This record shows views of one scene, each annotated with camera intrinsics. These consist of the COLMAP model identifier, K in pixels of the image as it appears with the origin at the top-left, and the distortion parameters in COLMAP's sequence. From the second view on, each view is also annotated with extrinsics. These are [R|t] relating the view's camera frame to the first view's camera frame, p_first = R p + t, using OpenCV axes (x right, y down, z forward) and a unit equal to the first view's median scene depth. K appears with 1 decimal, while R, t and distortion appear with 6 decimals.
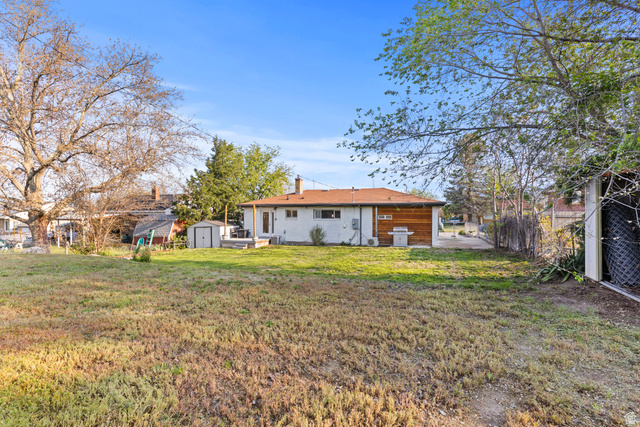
lens RADIAL K [[292.2, 0, 319.9], [0, 292.2, 216.9], [0, 0, 1]] dist [0.009719, -0.000728]
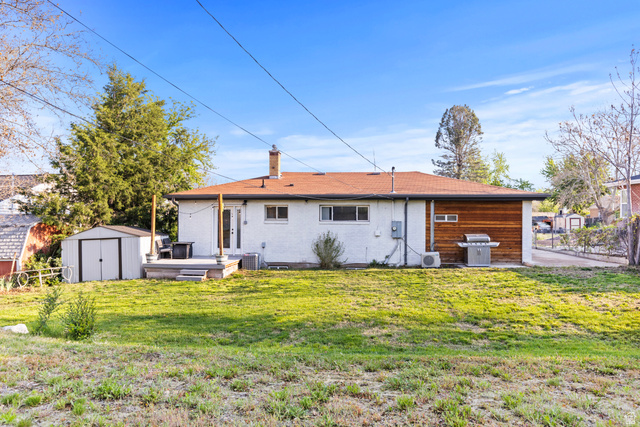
lens RADIAL K [[421.2, 0, 320.0], [0, 421.2, 212.8], [0, 0, 1]] dist [0.002843, 0.001085]
pose [[0.959108, 0.004161, 0.283011, -0.251083], [0.002170, 0.999754, -0.022053, 0.007630], [-0.283033, 0.021765, 0.958863, 0.216705]]
